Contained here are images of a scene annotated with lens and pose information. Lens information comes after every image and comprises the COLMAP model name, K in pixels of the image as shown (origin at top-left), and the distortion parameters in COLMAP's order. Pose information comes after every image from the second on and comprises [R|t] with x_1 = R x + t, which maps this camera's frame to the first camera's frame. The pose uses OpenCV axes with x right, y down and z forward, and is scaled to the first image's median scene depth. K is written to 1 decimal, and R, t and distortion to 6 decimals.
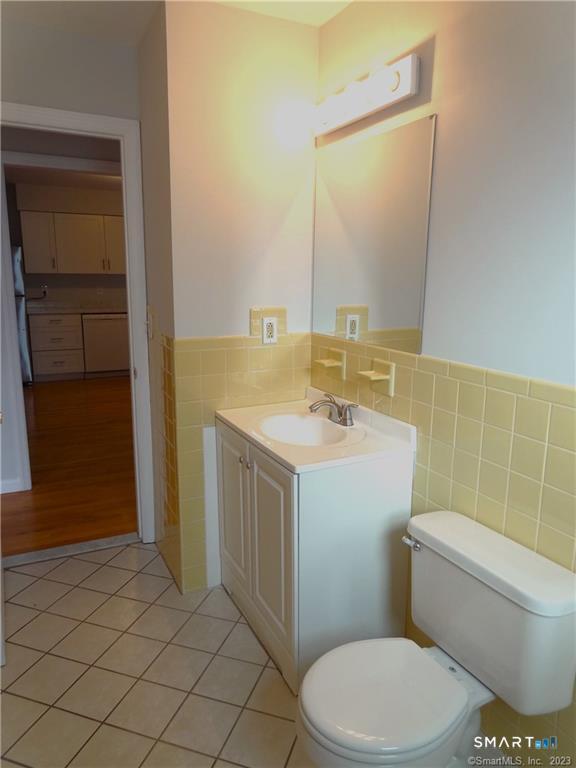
lens RADIAL K [[537.5, 0, 287.6], [0, 537.5, 381.8], [0, 0, 1]] dist [-0.000599, 0.007532]
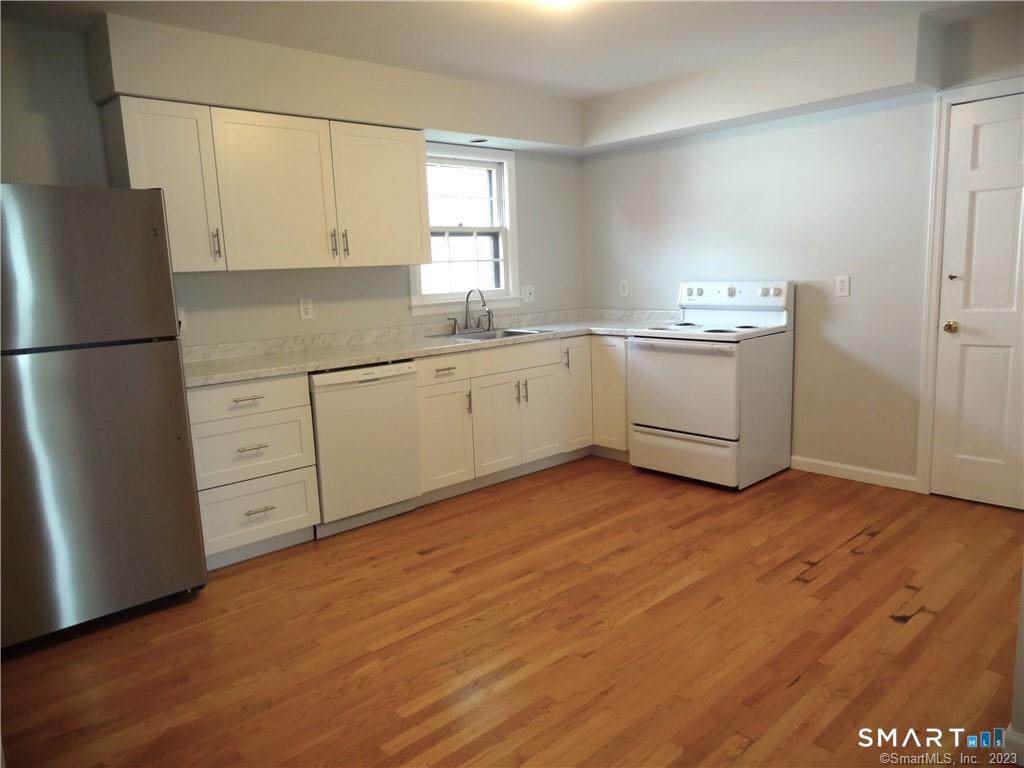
lens RADIAL K [[716.7, 0, 516.0], [0, 716.7, 381.0], [0, 0, 1]] dist [-0.000599, 0.007532]
pose [[0.955016, -0.099027, 0.279533, -0.381331], [0.111448, 0.993351, -0.028857, -0.089138], [-0.274817, 0.058712, 0.959702, 0.473112]]
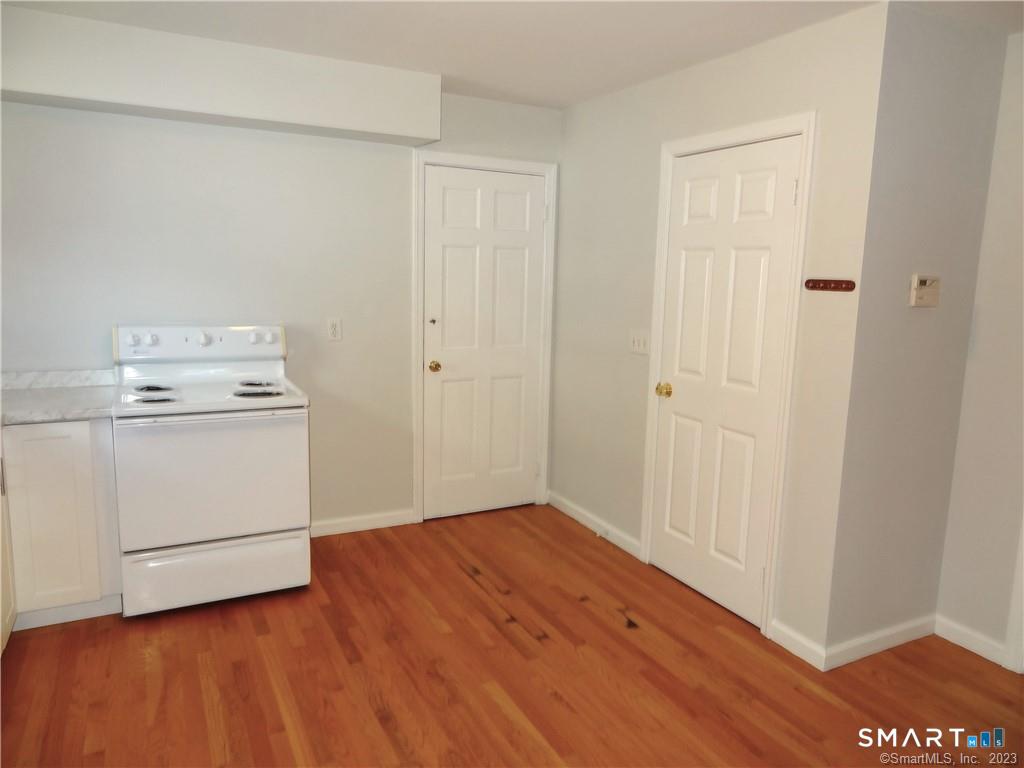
lens RADIAL K [[716.7, 0, 518.5], [0, 716.7, 385.3], [0, 0, 1]] dist [-0.000599, 0.007532]
pose [[-0.028851, -0.177978, 0.983611, -0.500353], [0.173944, 0.968114, 0.180276, -0.187307], [-0.984333, 0.176294, 0.003027, 0.830687]]
